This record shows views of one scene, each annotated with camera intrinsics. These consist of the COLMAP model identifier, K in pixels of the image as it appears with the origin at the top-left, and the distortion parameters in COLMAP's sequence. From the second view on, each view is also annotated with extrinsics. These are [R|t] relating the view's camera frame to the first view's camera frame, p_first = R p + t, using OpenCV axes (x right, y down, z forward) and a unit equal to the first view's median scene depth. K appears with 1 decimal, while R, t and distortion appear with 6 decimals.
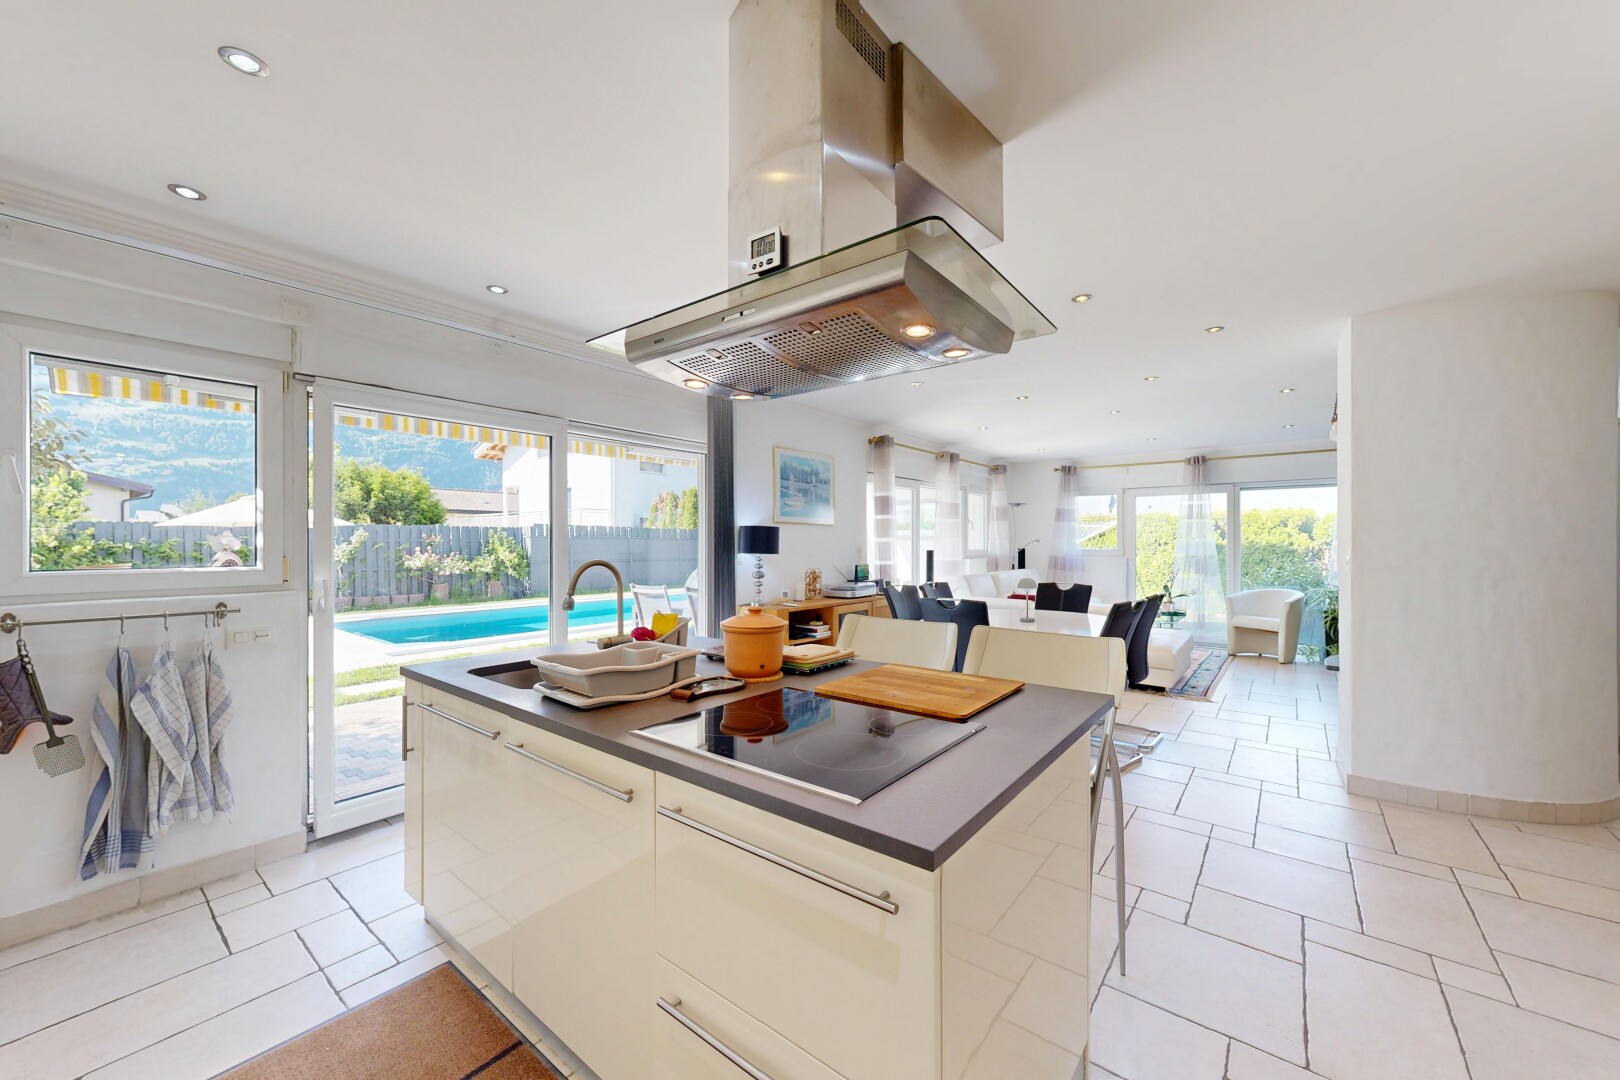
lens RADIAL K [[608.3, 0, 809.1], [0, 608.3, 544.7], [0, 0, 1]] dist [0.002099, -0.000037]
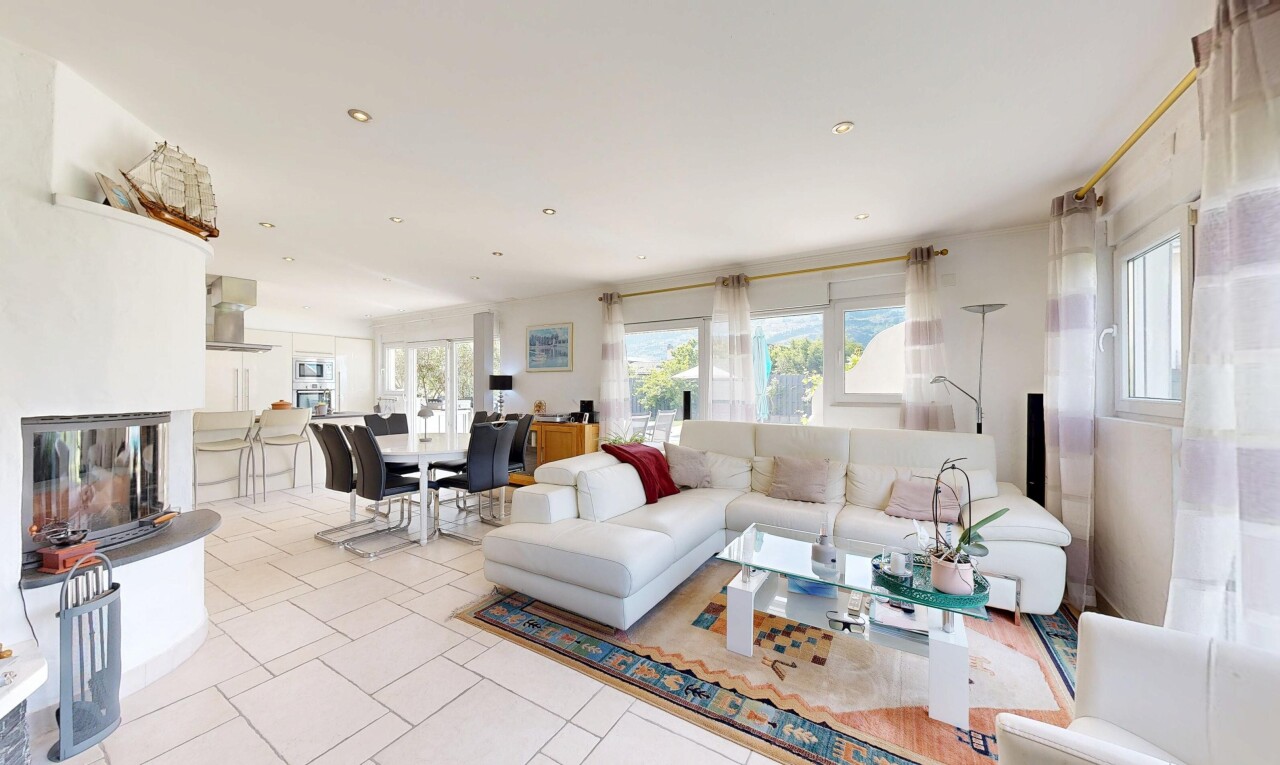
lens RADIAL K [[430.9, 0, 641.8], [0, 430.9, 386.9], [0, 0, 1]] dist [0.001843, 0.000131]
pose [[0.122941, 0.001910, -0.992412, 0.760560], [-0.004681, 0.999988, 0.001344, 0.001786], [0.992403, 0.004480, 0.122949, 0.754922]]
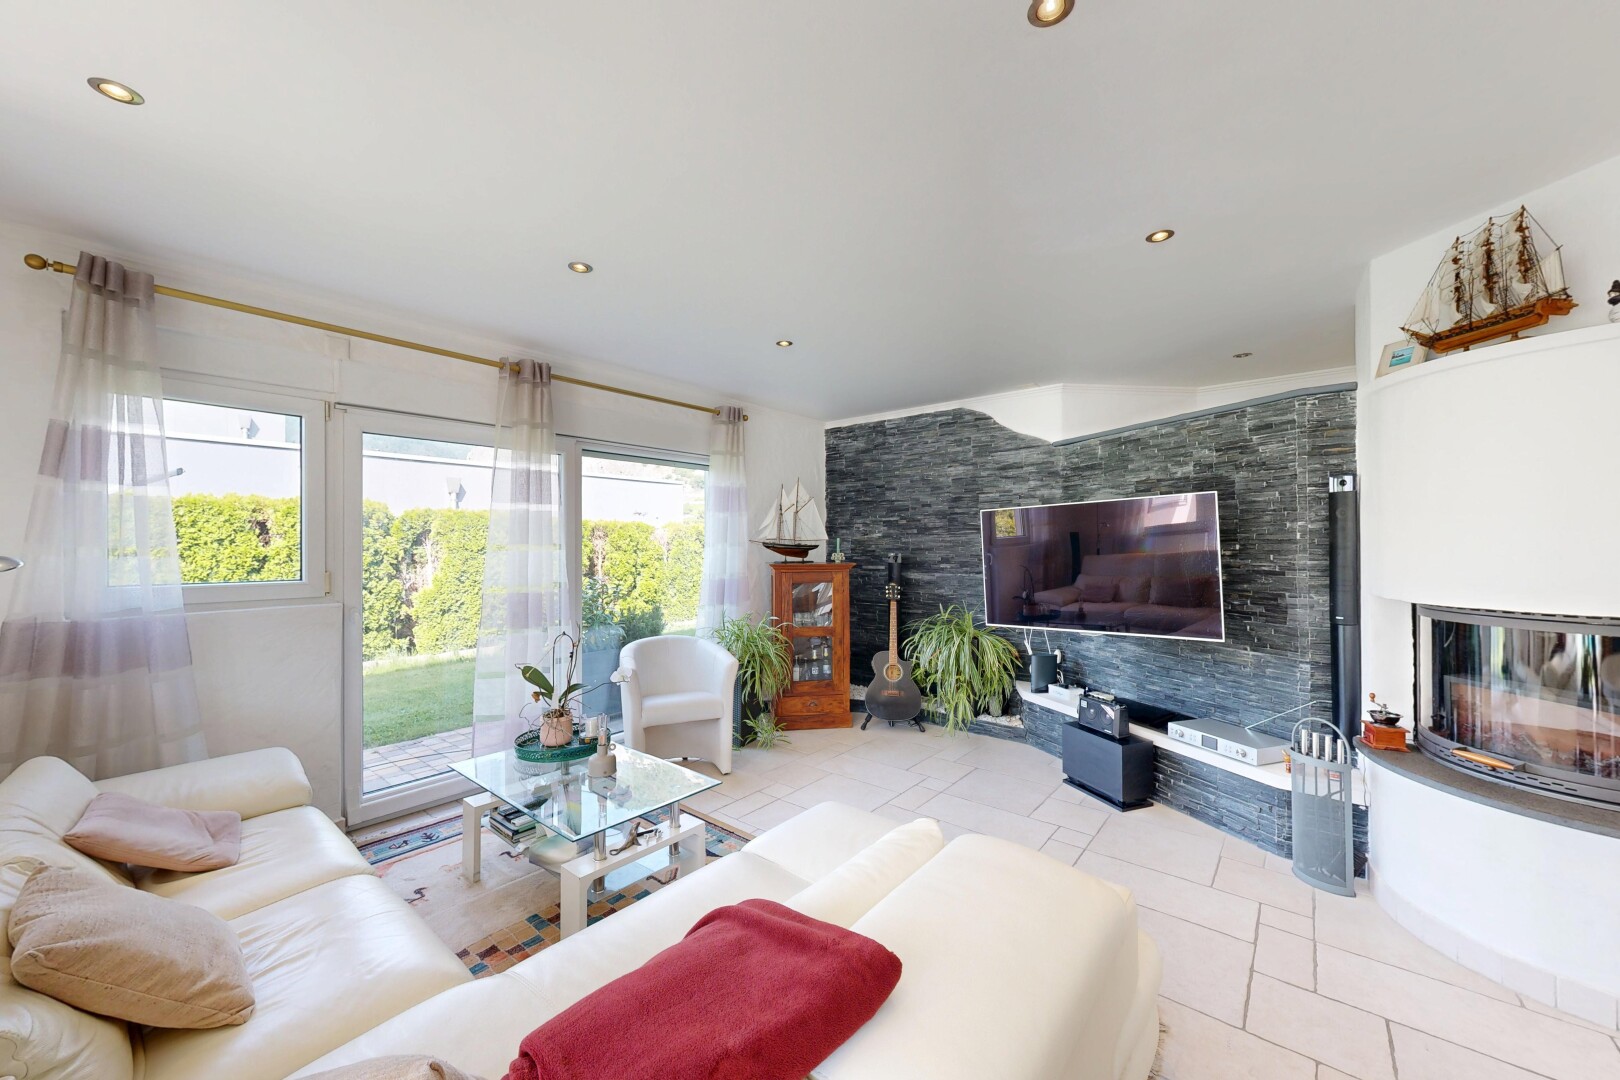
lens RADIAL K [[608.3, 0, 813.6], [0, 608.3, 542.7], [0, 0, 1]] dist [0.002099, -0.000037]
pose [[0.021677, 0.001573, 0.999764, 0.195916], [0.006715, 0.999976, -0.001719, -0.011188], [-0.999742, 0.006751, 0.021666, 0.779691]]
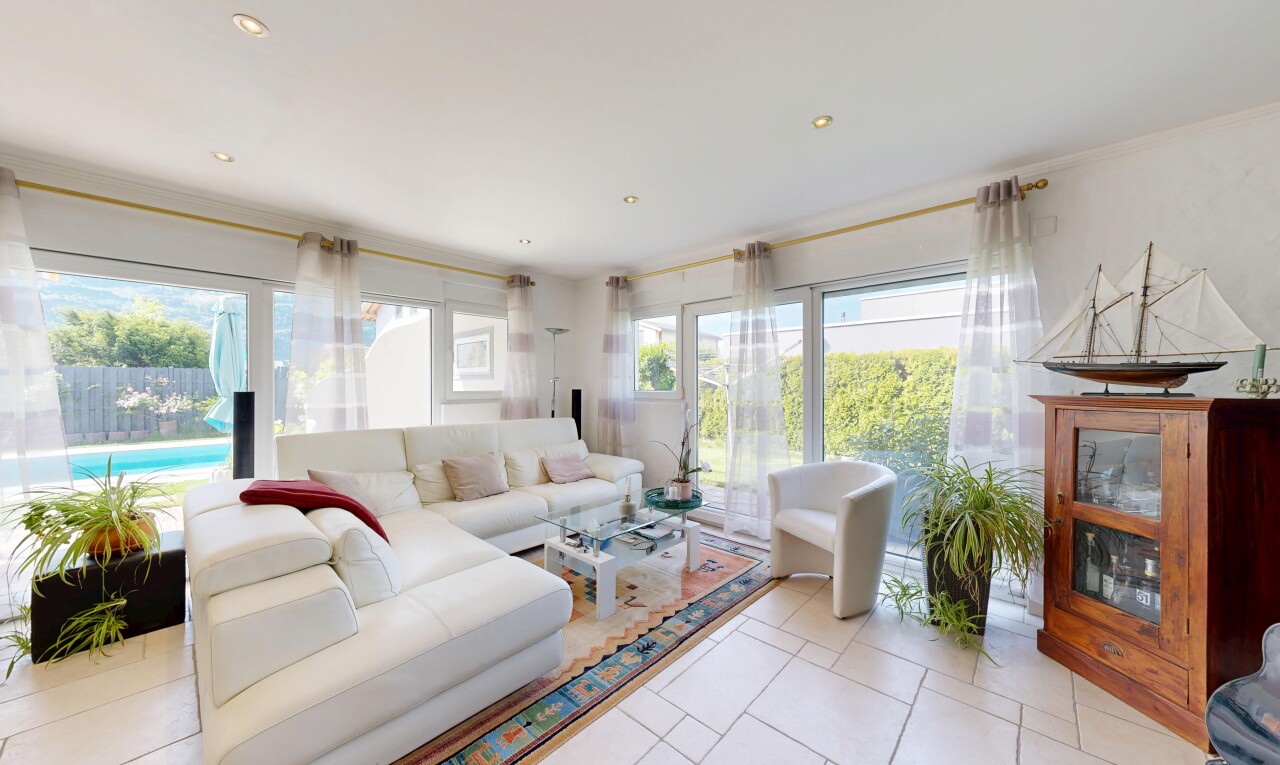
lens RADIAL K [[430.9, 0, 641.5], [0, 430.9, 382.2], [0, 0, 1]] dist [0.001843, 0.000131]
pose [[0.997532, 0.000569, -0.070205, 0.548291], [-0.001368, 0.999935, -0.011329, 0.003508], [0.070194, 0.011397, 0.997468, 0.541708]]
